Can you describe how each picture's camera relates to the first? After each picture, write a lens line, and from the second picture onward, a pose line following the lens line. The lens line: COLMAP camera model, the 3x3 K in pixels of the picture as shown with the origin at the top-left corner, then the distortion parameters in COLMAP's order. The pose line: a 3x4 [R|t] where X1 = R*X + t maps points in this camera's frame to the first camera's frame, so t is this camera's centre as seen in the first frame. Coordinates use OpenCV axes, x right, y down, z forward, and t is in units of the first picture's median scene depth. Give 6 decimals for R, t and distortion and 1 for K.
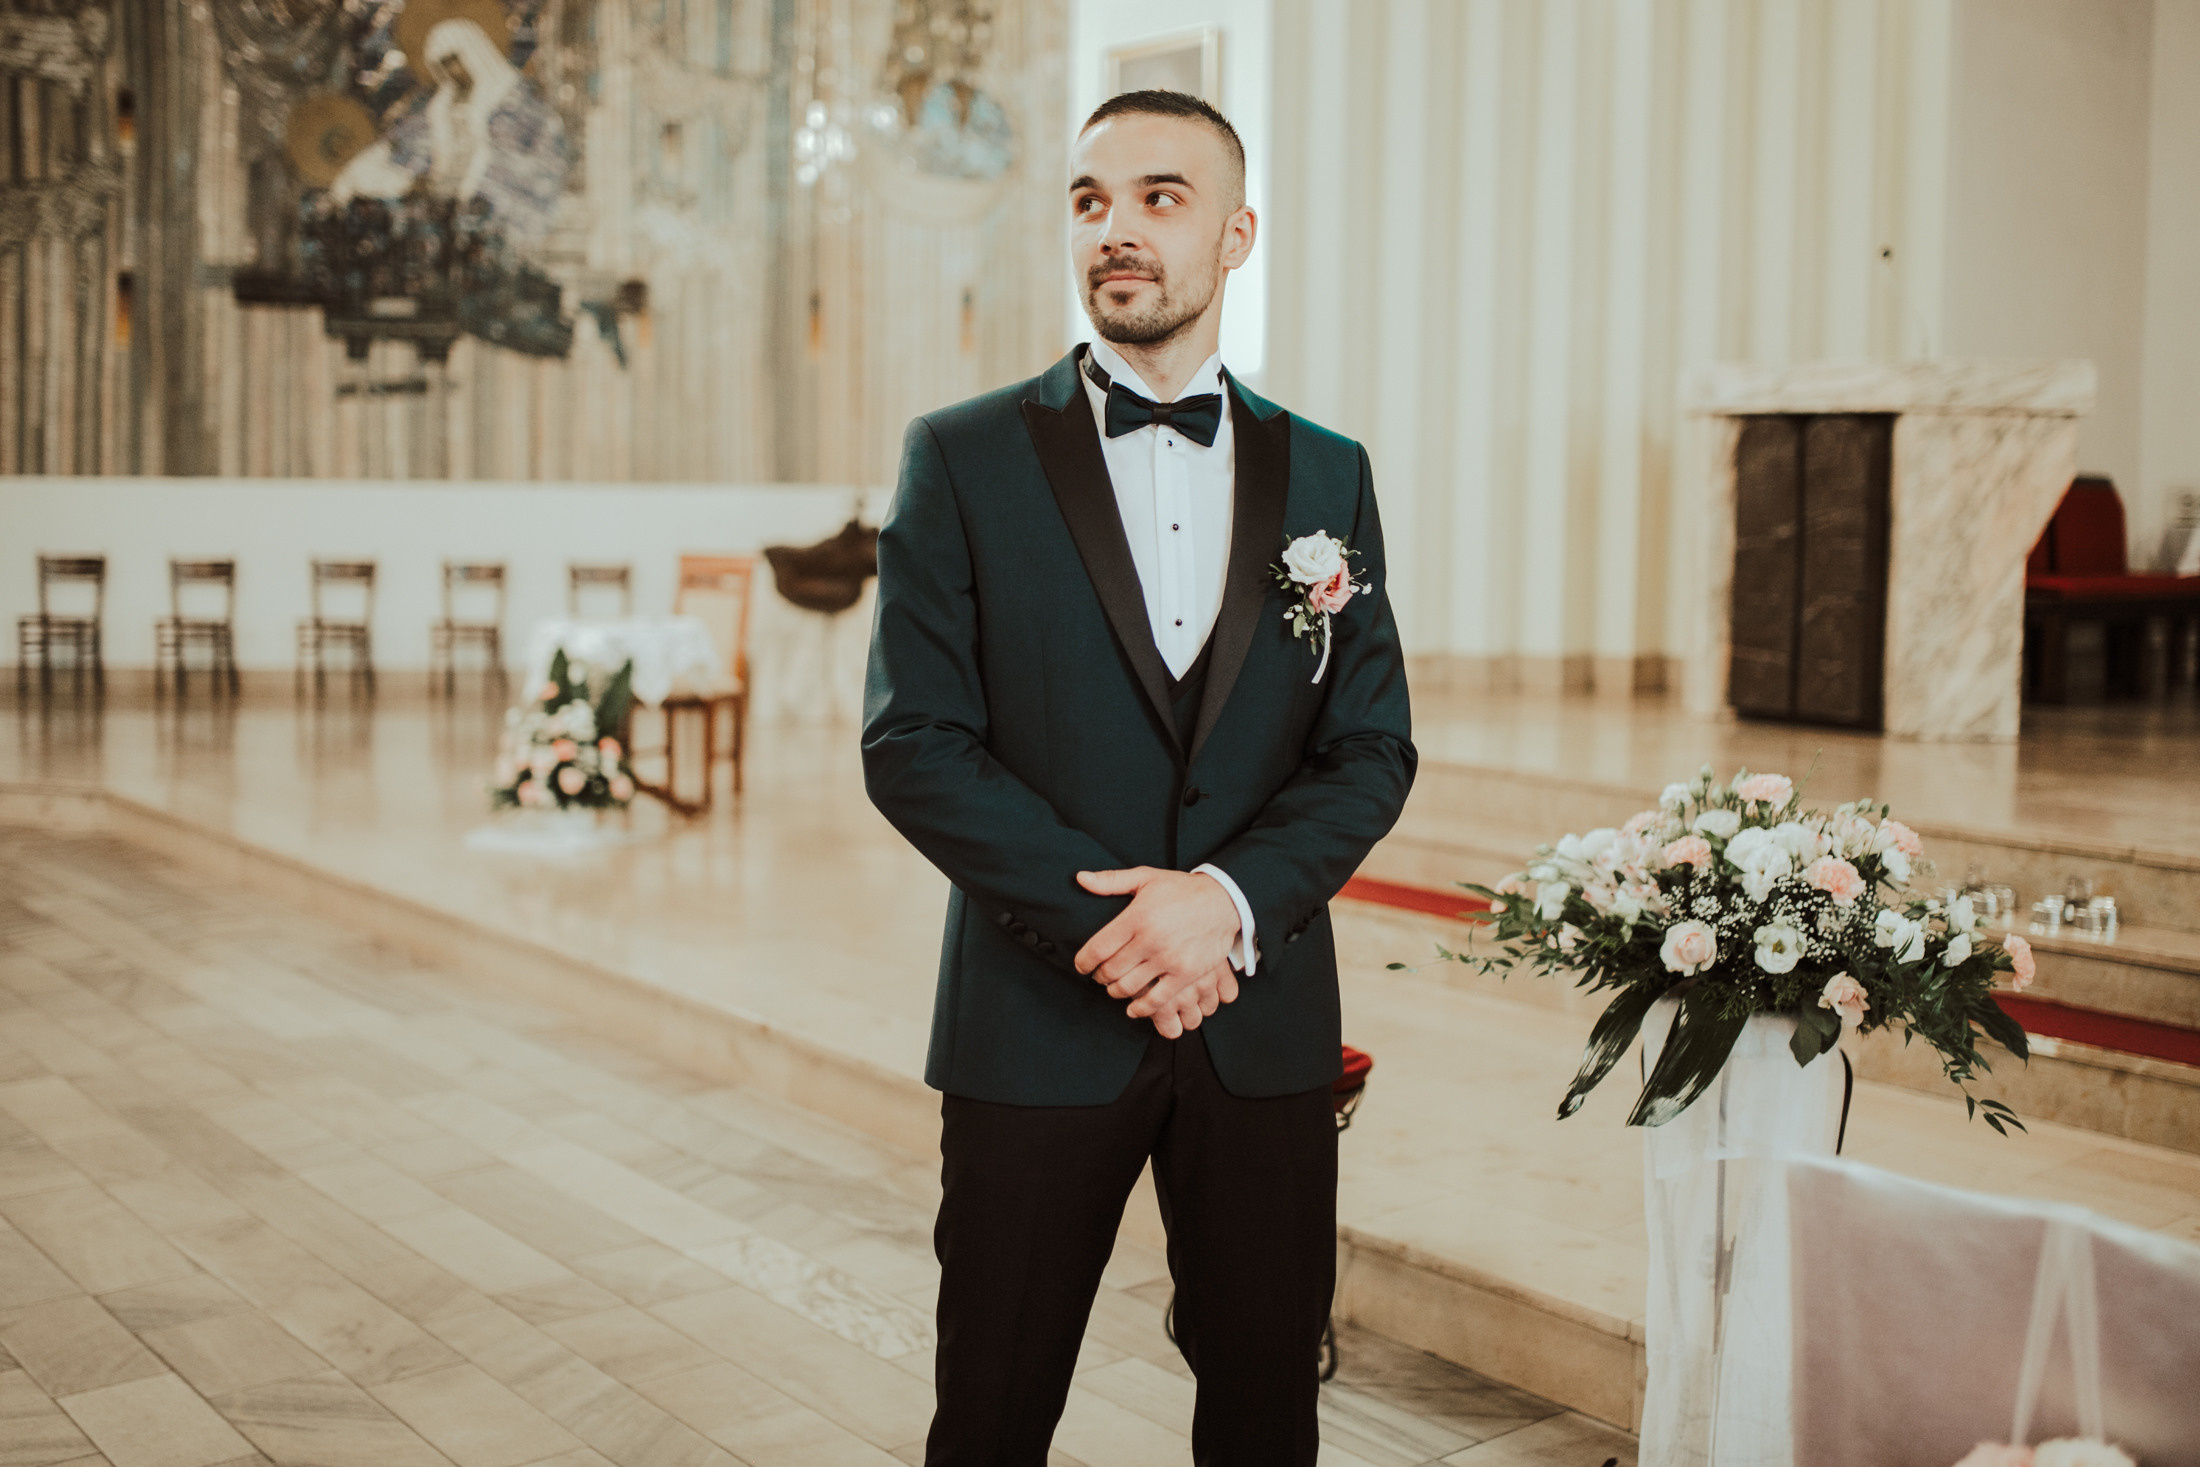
lens RADIAL K [[2297.8, 0, 1096.7], [0, 2297.8, 733.5], [0, 0, 1]] dist [-0.055982, 0.000000]
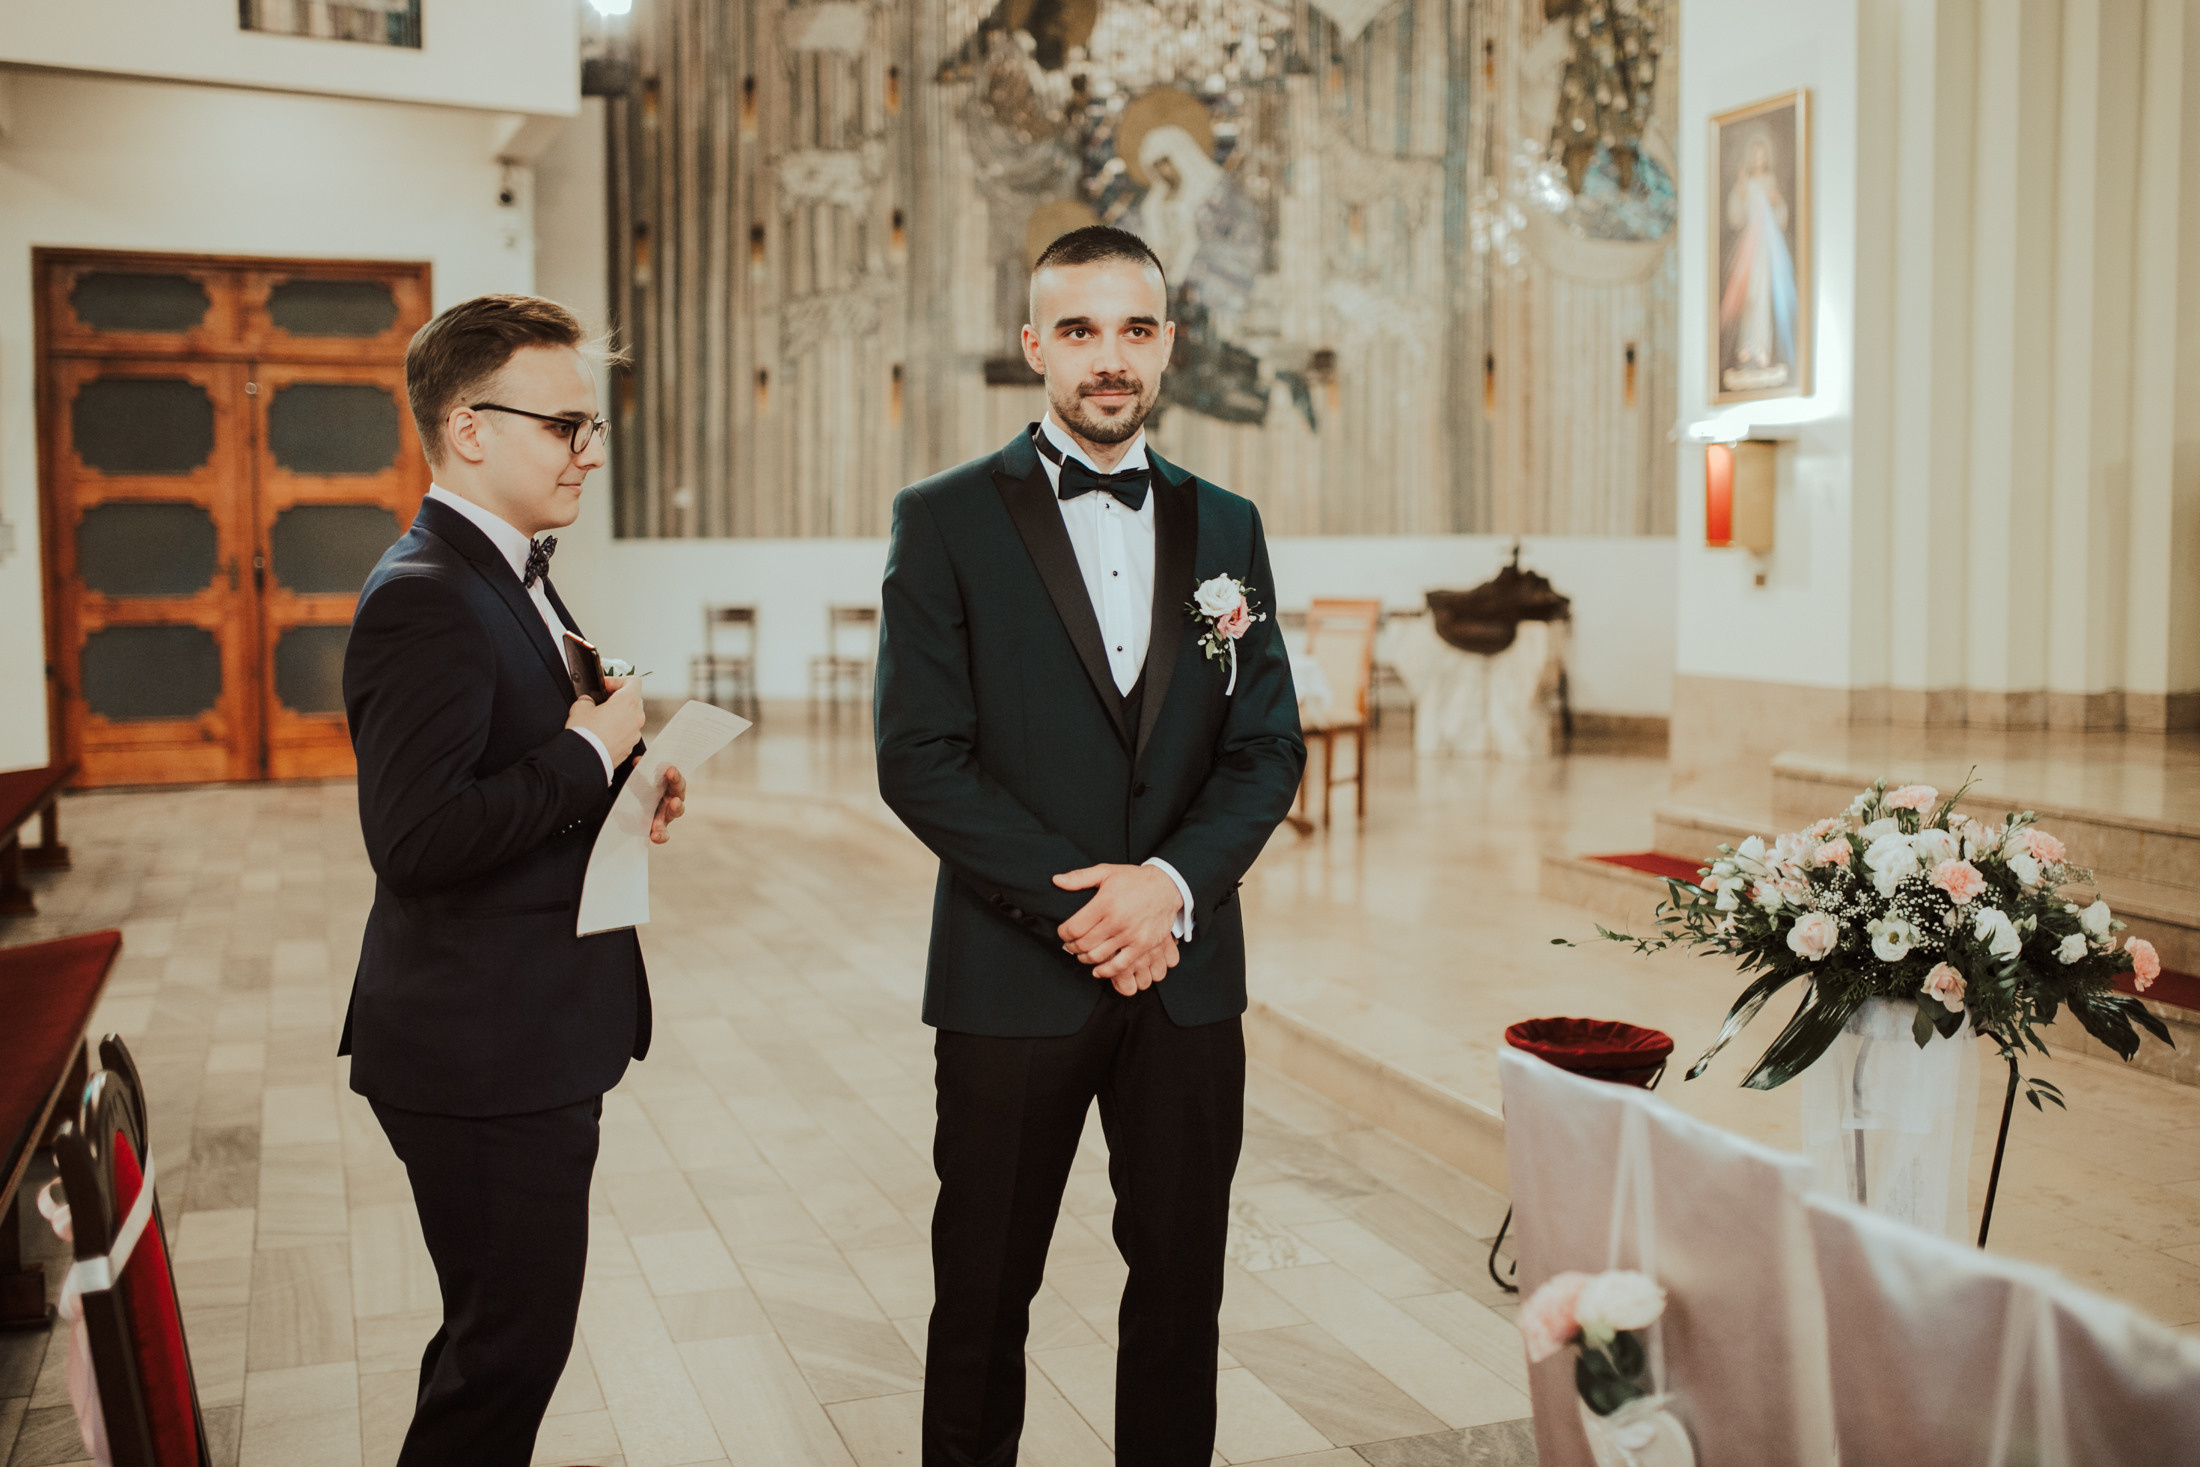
lens RADIAL K [[2297.8, 0, 1103.6], [0, 2297.8, 737.8], [0, 0, 1]] dist [-0.055982, 0.000000]
pose [[0.929258, 0.009878, -0.369299, 0.139372], [-0.016619, 0.999748, -0.015075, 0.007435], [0.369057, 0.020146, 0.929188, -0.072620]]
